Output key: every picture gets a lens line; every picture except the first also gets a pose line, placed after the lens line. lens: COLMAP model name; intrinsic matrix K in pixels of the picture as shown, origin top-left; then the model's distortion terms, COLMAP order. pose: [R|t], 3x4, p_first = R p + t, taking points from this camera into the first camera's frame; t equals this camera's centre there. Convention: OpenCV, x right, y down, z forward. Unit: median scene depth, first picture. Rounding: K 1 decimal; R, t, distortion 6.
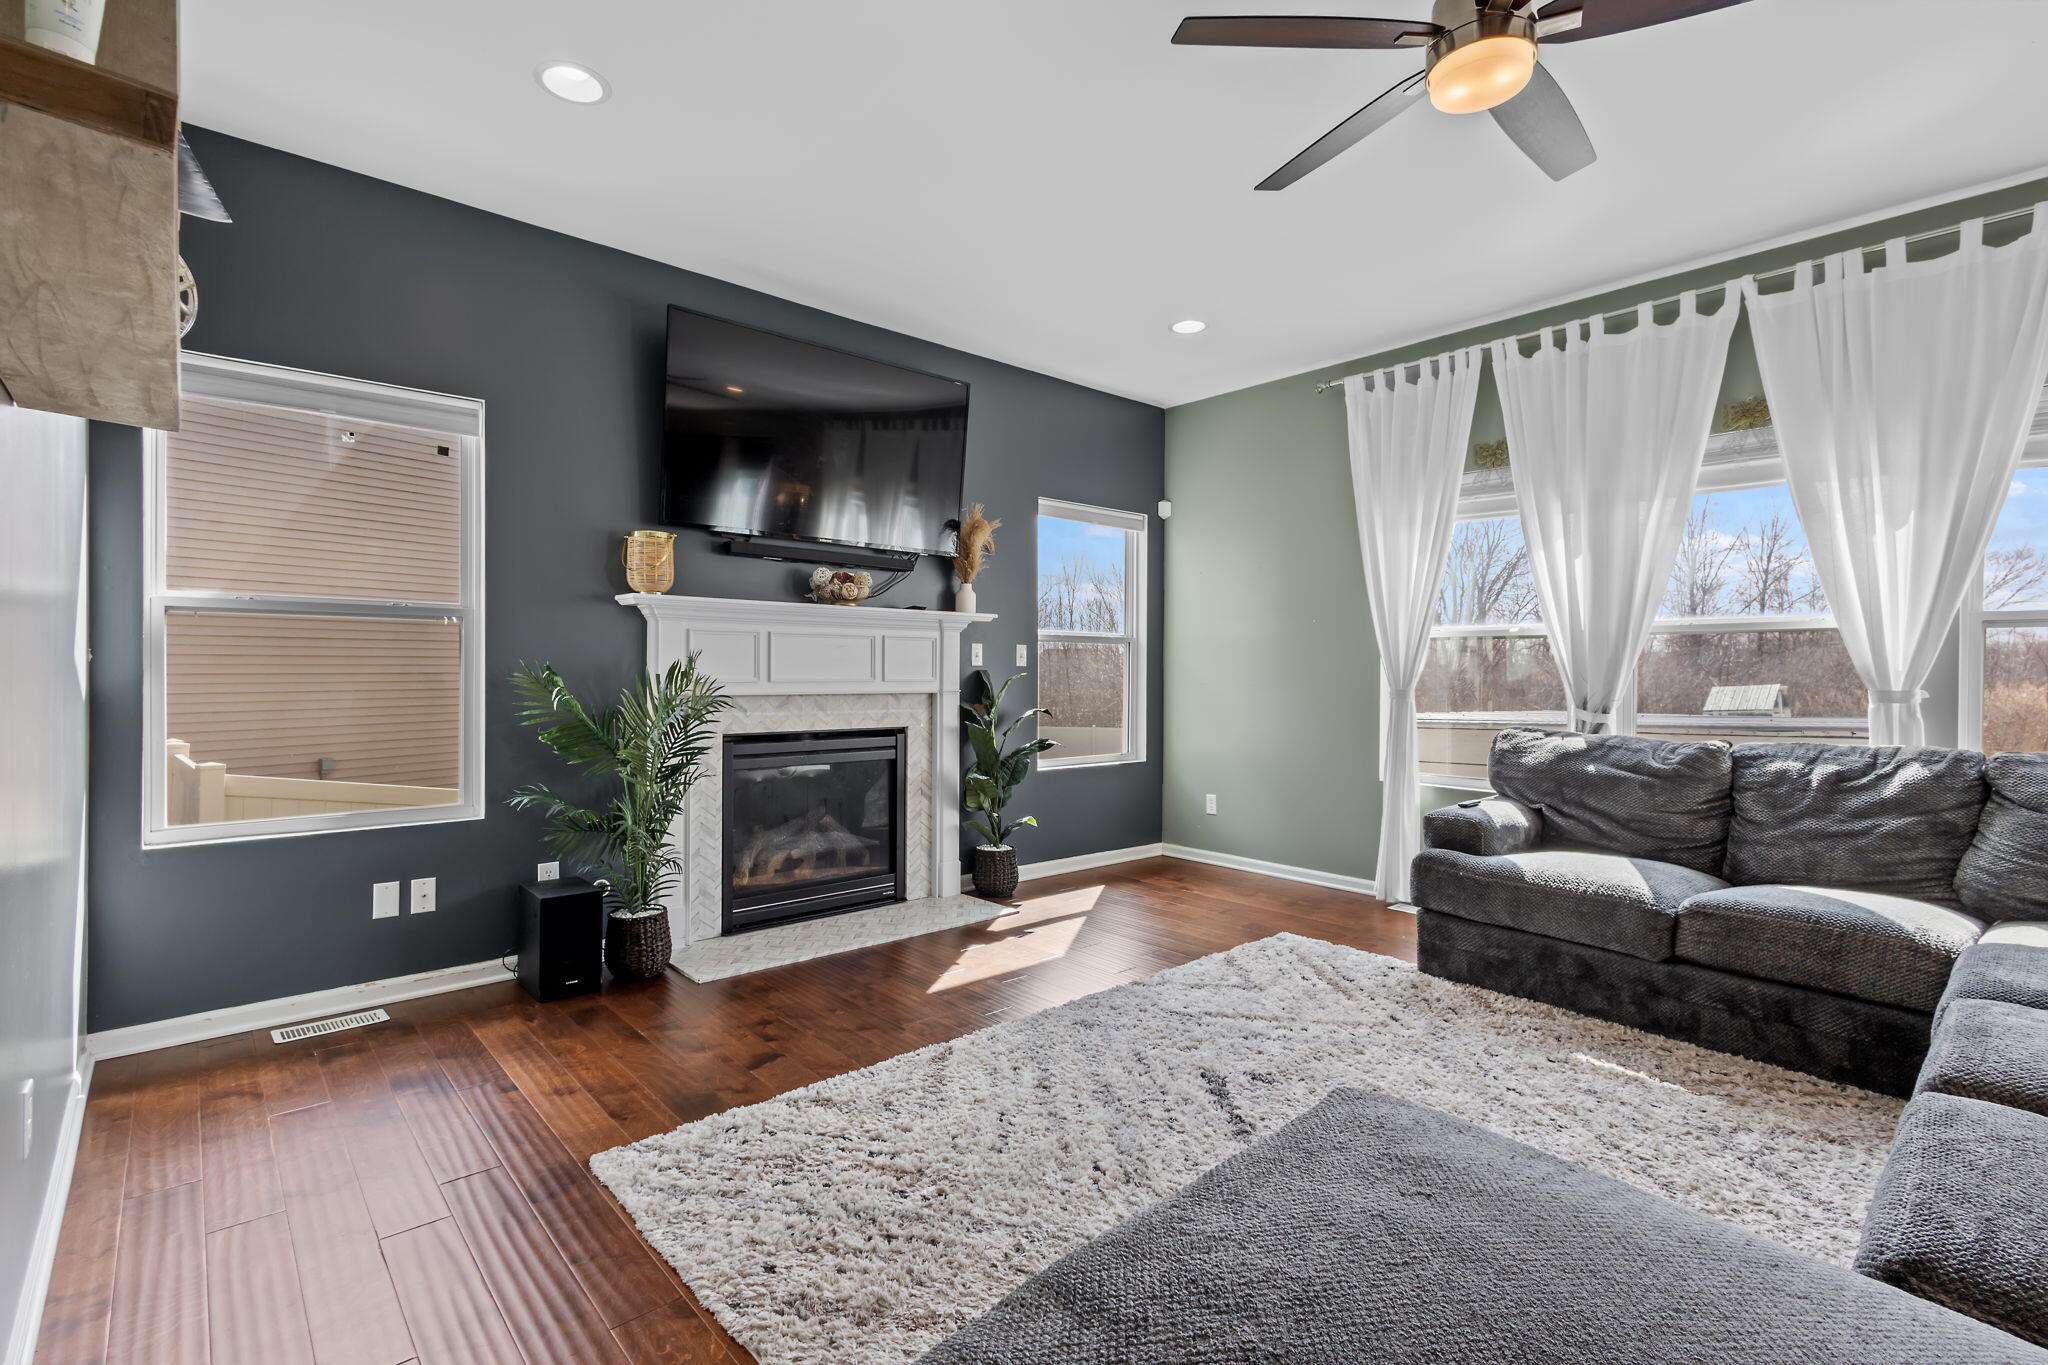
lens RADIAL K [[936.5, 0, 1032.0], [0, 936.5, 680.0], [0, 0, 1]] dist [-0.001846, -0.000581]
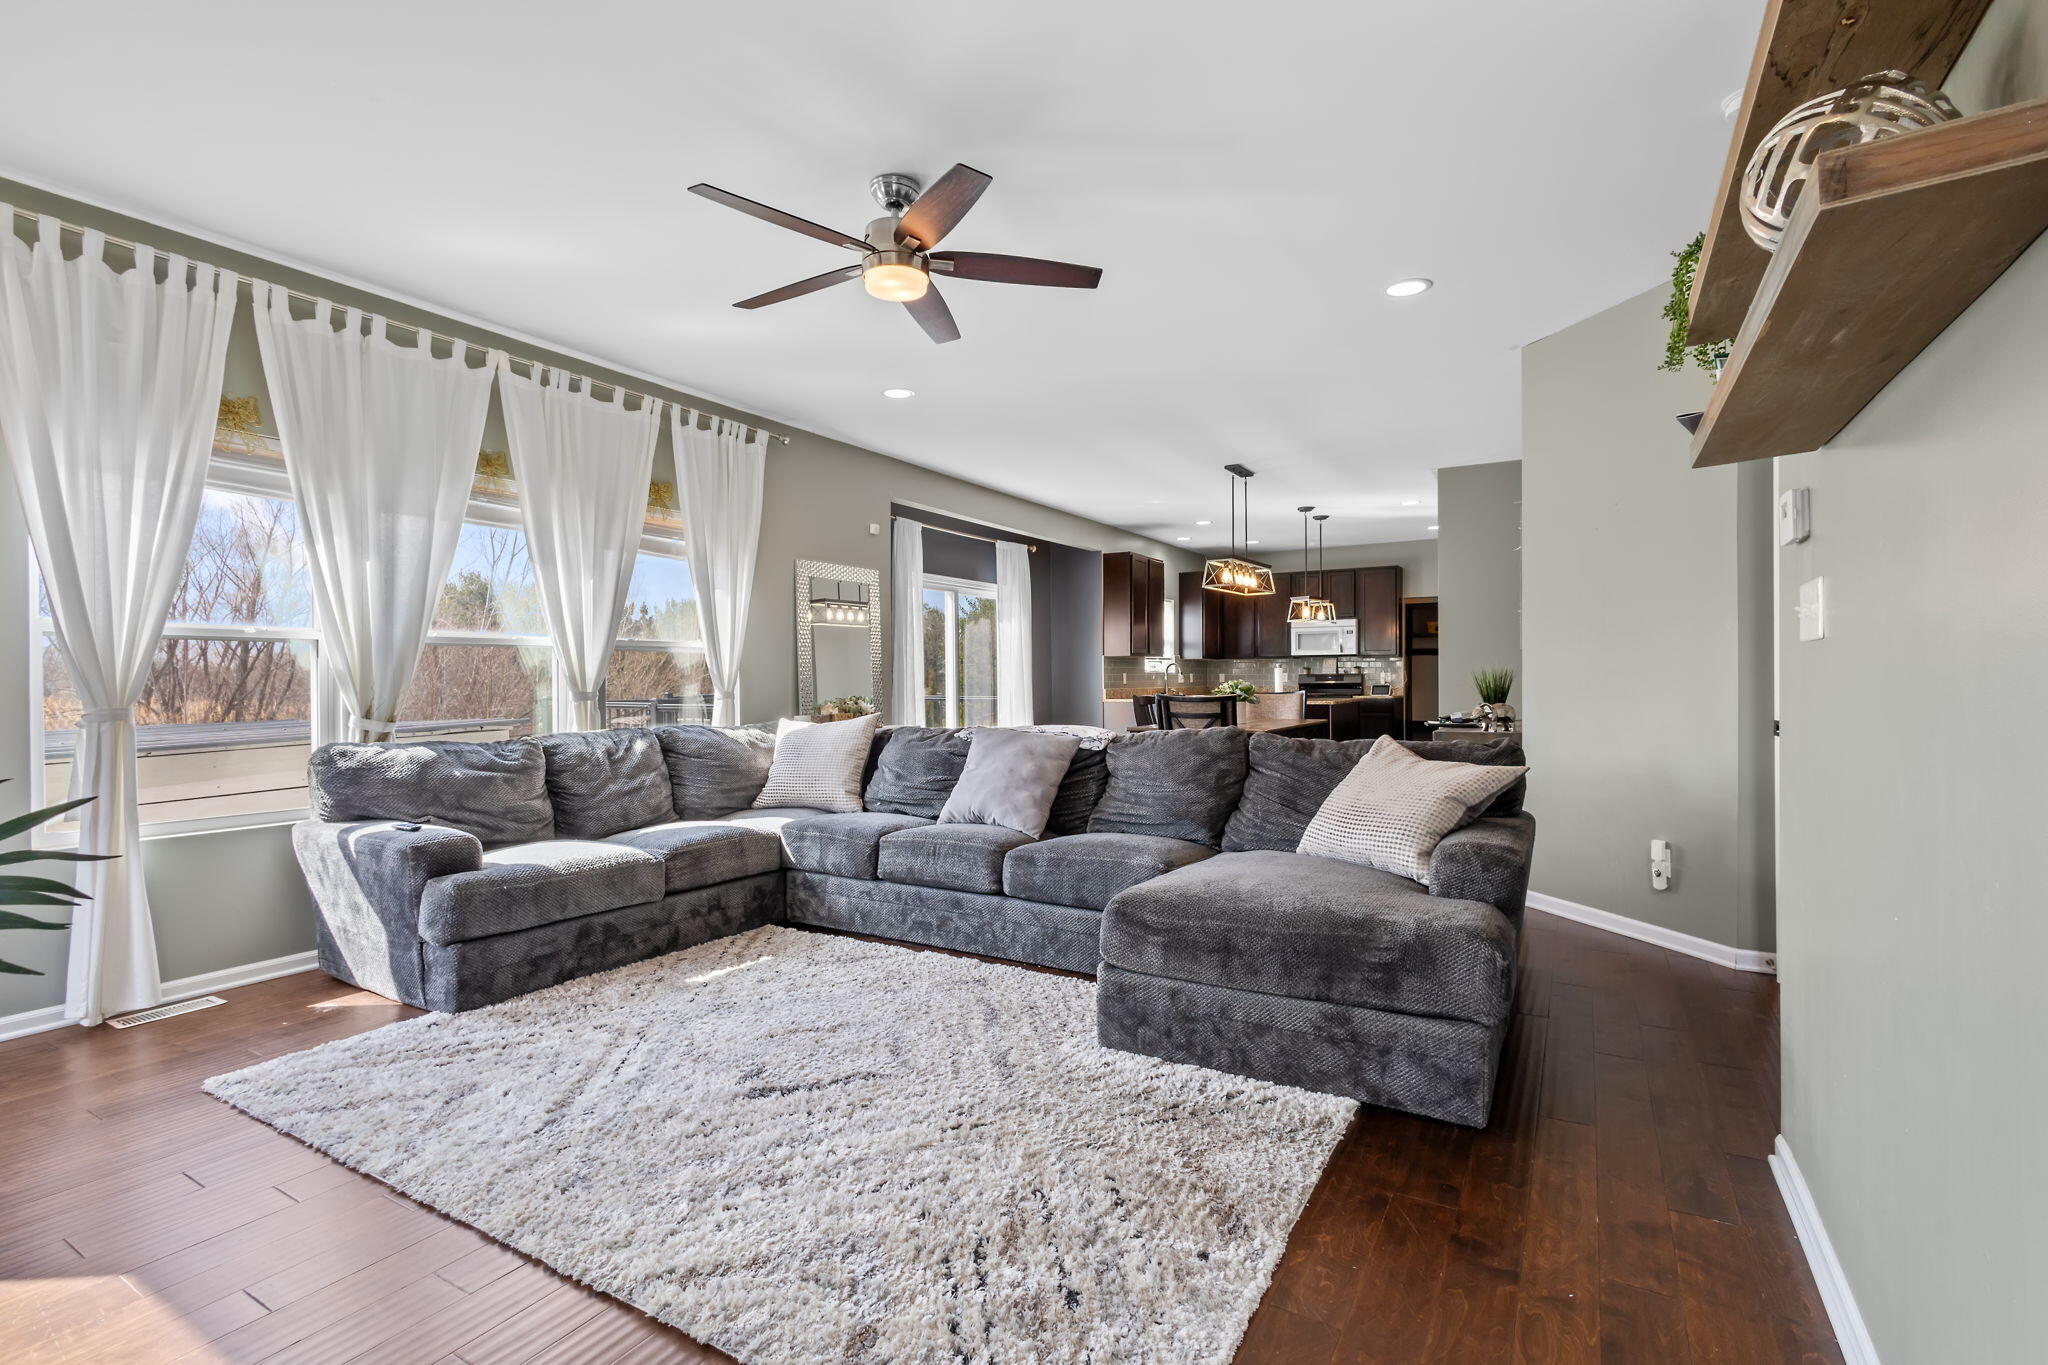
lens RADIAL K [[936.5, 0, 1025.7], [0, 936.5, 671.7], [0, 0, 1]] dist [-0.001846, -0.000581]
pose [[-0.304946, -0.000112, 0.952369, -0.596162], [0.008401, 0.999961, 0.002808, -0.015910], [-0.952332, 0.008857, -0.304934, 0.729458]]
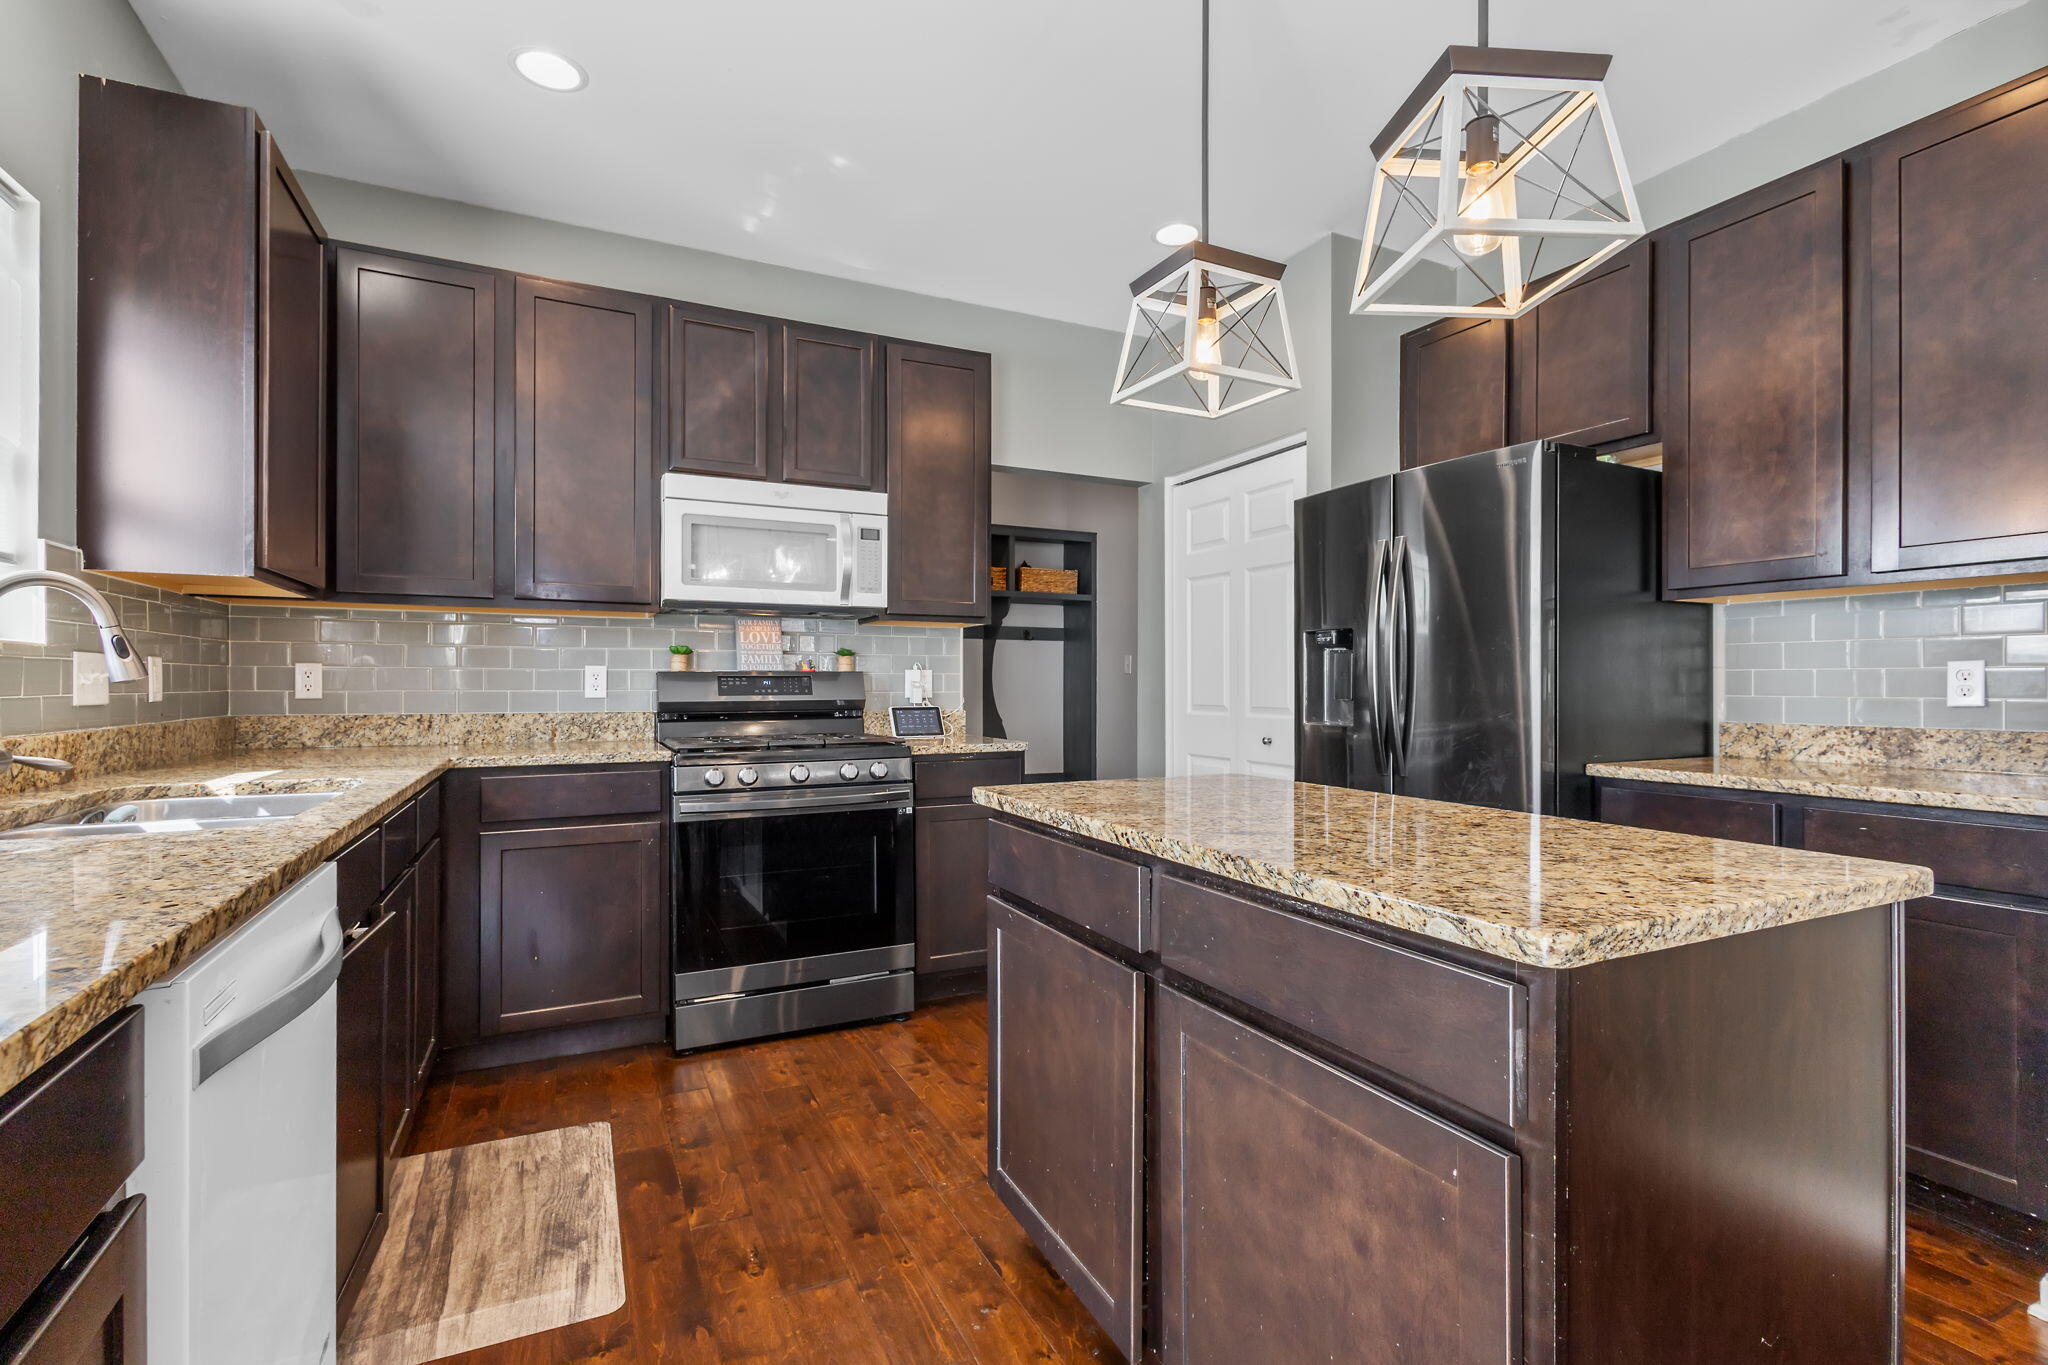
lens RADIAL K [[936.5, 0, 1015.2], [0, 936.5, 684.6], [0, 0, 1]] dist [-0.001846, -0.000581]
pose [[-0.965512, -0.012894, 0.260039, 1.657552], [-0.011821, 0.999914, 0.005690, 0.014993], [-0.260090, 0.002420, -0.965581, -0.380035]]
